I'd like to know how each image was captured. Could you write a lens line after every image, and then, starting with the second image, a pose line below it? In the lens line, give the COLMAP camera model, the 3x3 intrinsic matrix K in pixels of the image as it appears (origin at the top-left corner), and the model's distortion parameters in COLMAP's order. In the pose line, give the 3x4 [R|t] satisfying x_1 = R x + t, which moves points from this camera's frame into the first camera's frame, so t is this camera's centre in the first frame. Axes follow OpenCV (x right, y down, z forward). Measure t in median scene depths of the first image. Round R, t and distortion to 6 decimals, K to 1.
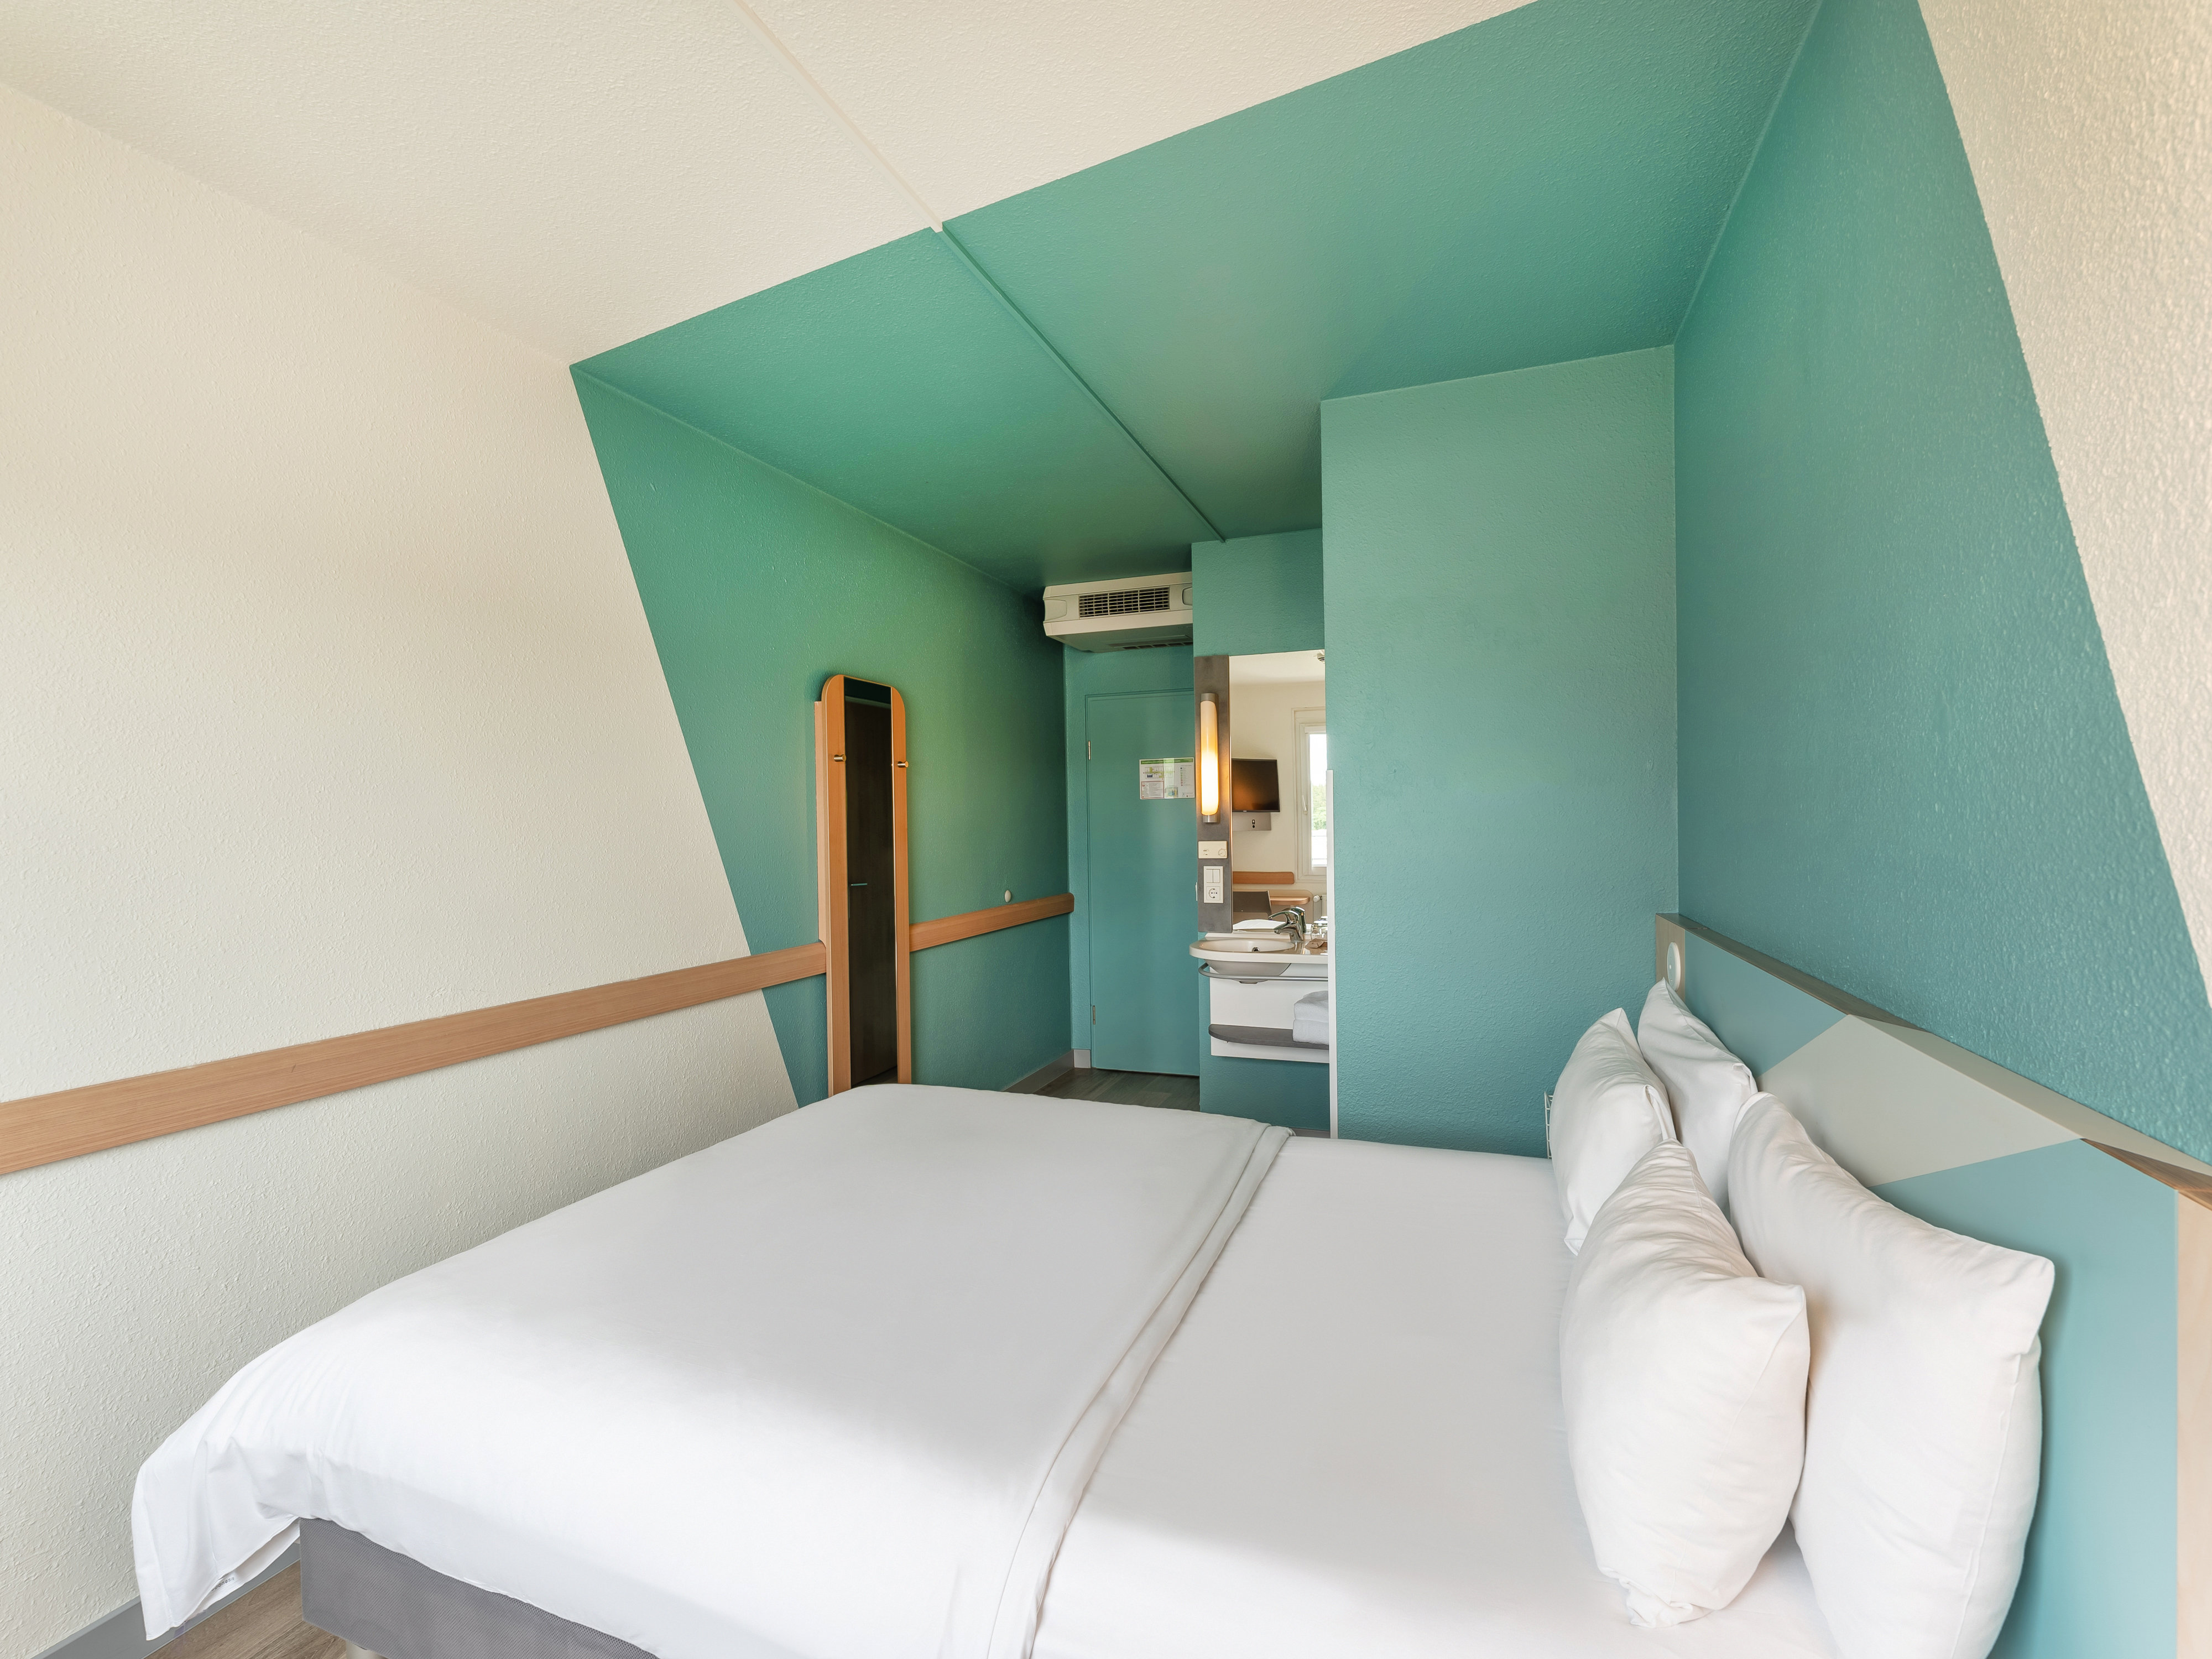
lens RADIAL K [[996.9, 0, 1114.2], [0, 996.9, 834.1], [0, 0, 1]] dist [0.001788, 0.000331]
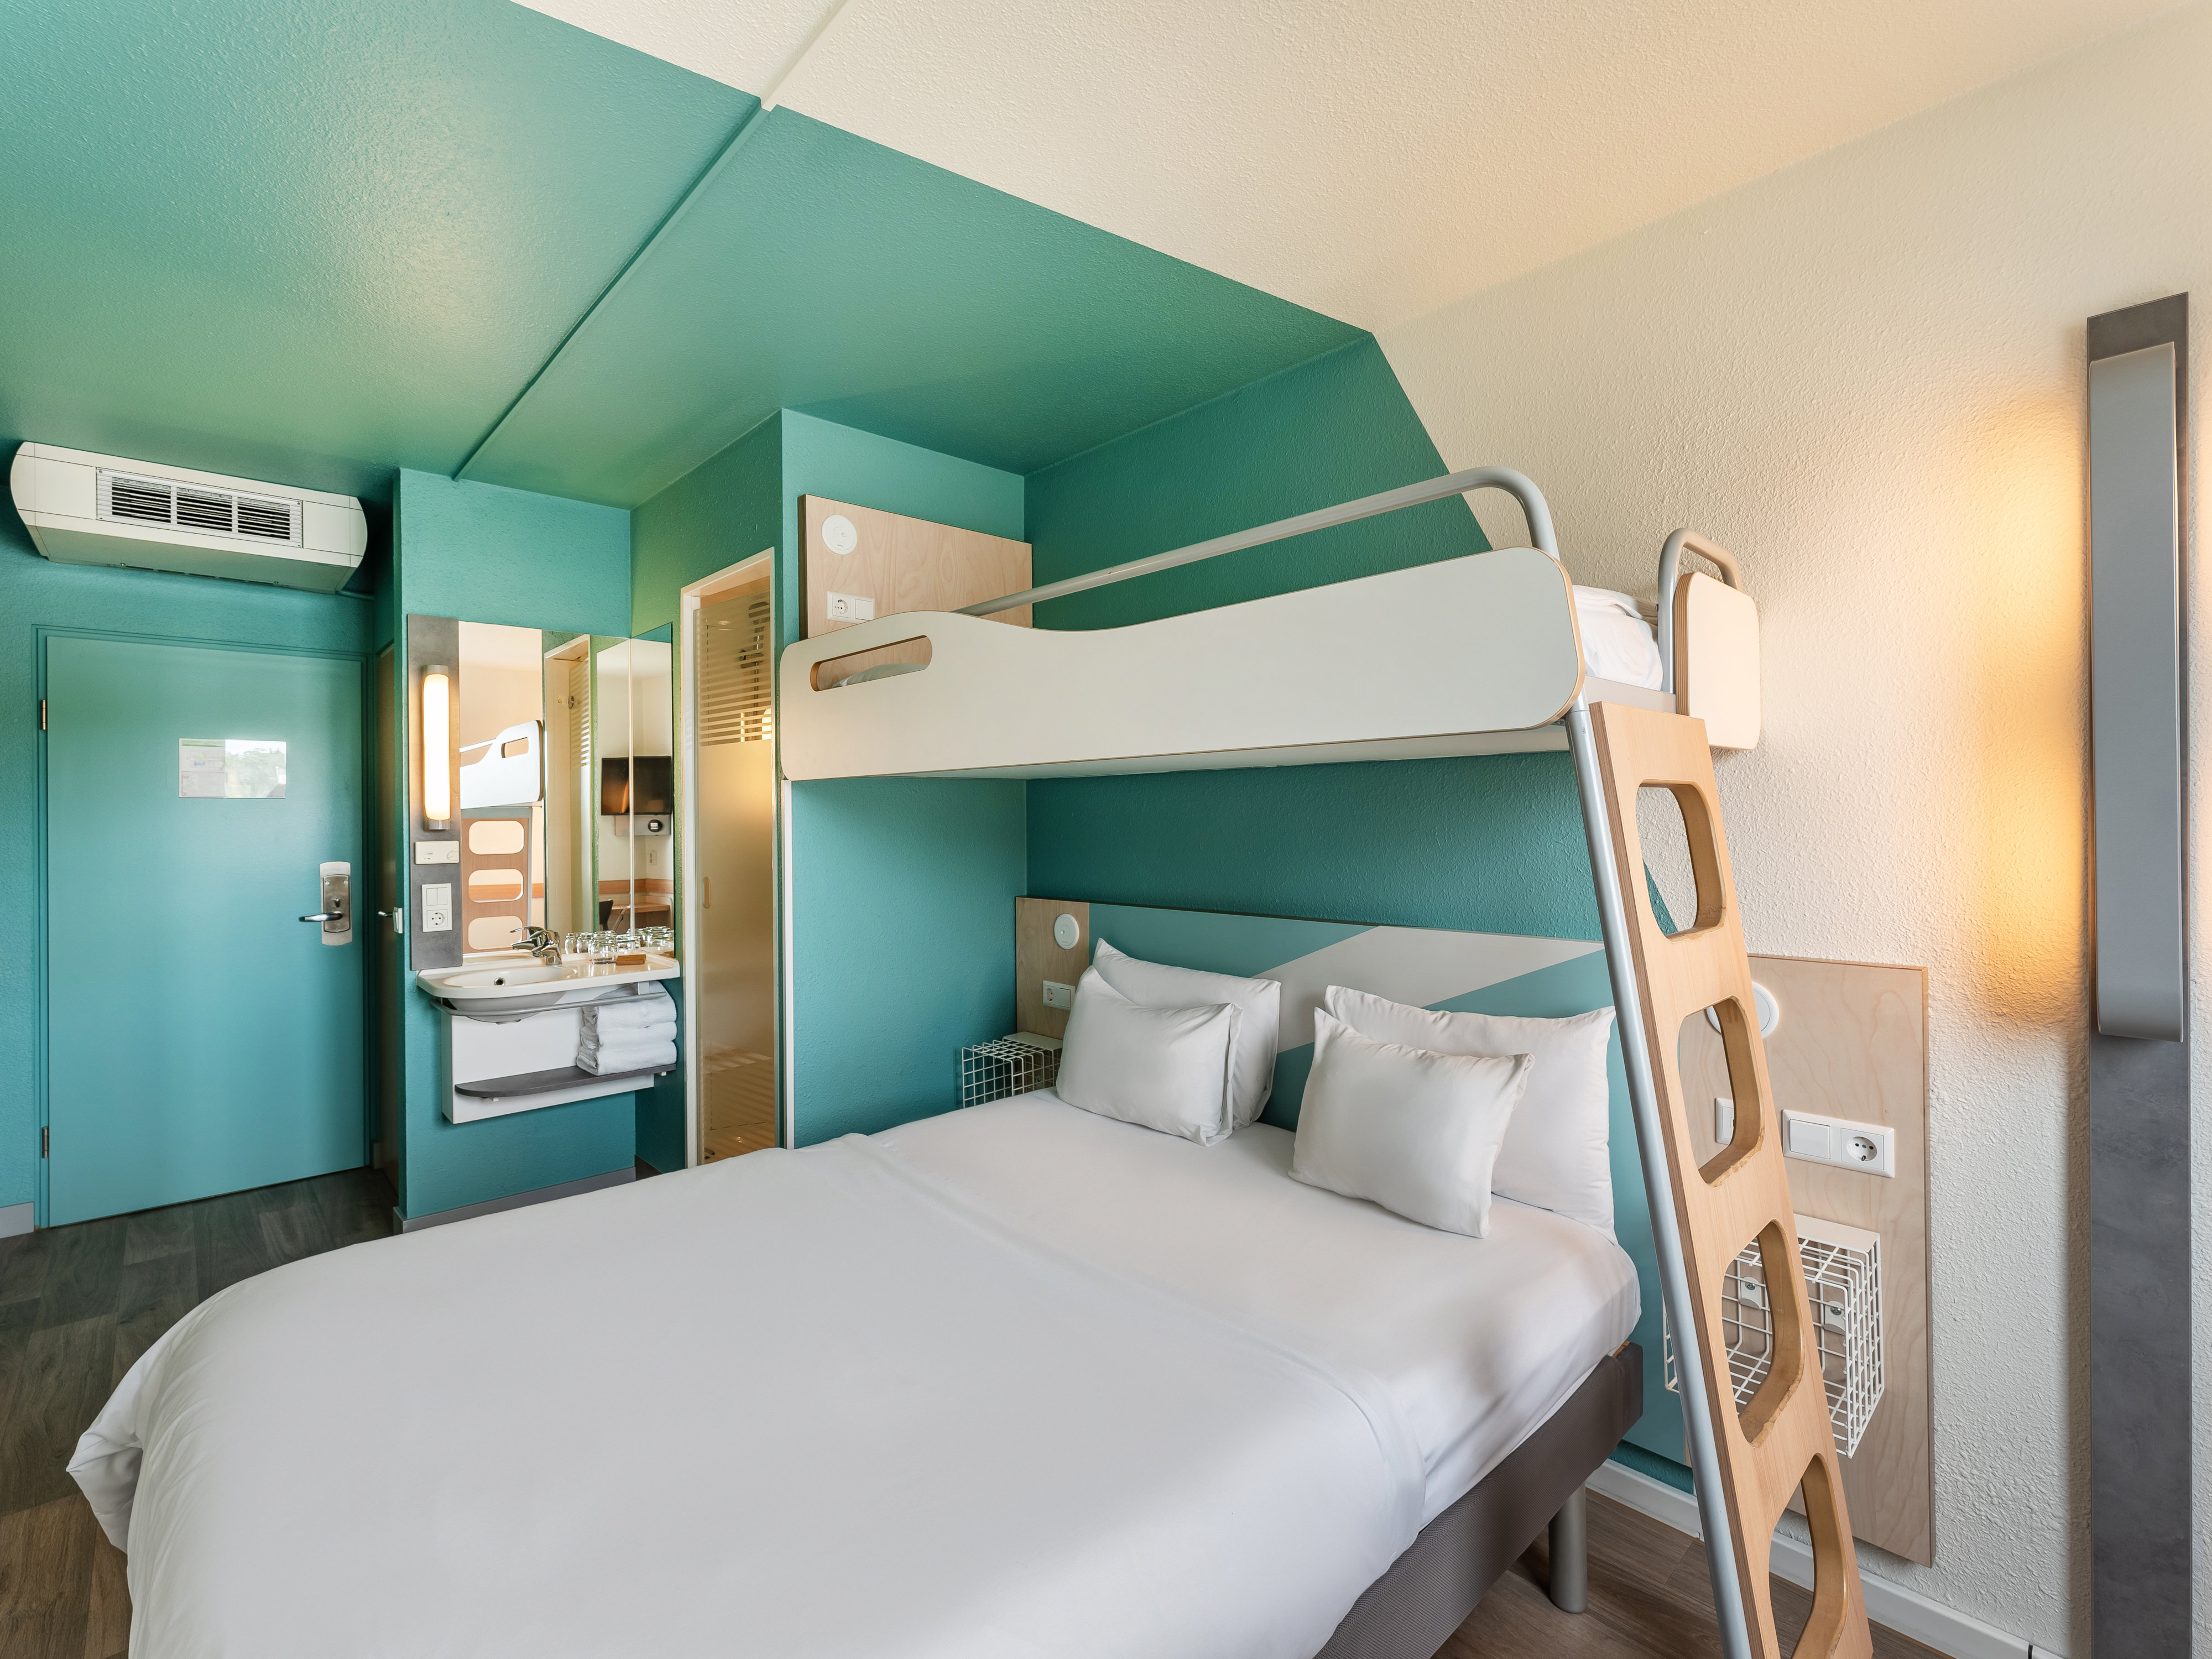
lens RADIAL K [[999.4, 0, 1085.0], [0, 999.4, 832.7], [0, 0, 1]] dist [0.002051, -0.003424]
pose [[0.464450, -0.001334, 0.885598, -0.360232], [0.013360, 0.999896, -0.005501, 0.001746], [-0.885498, 0.014386, 0.464420, 0.178015]]
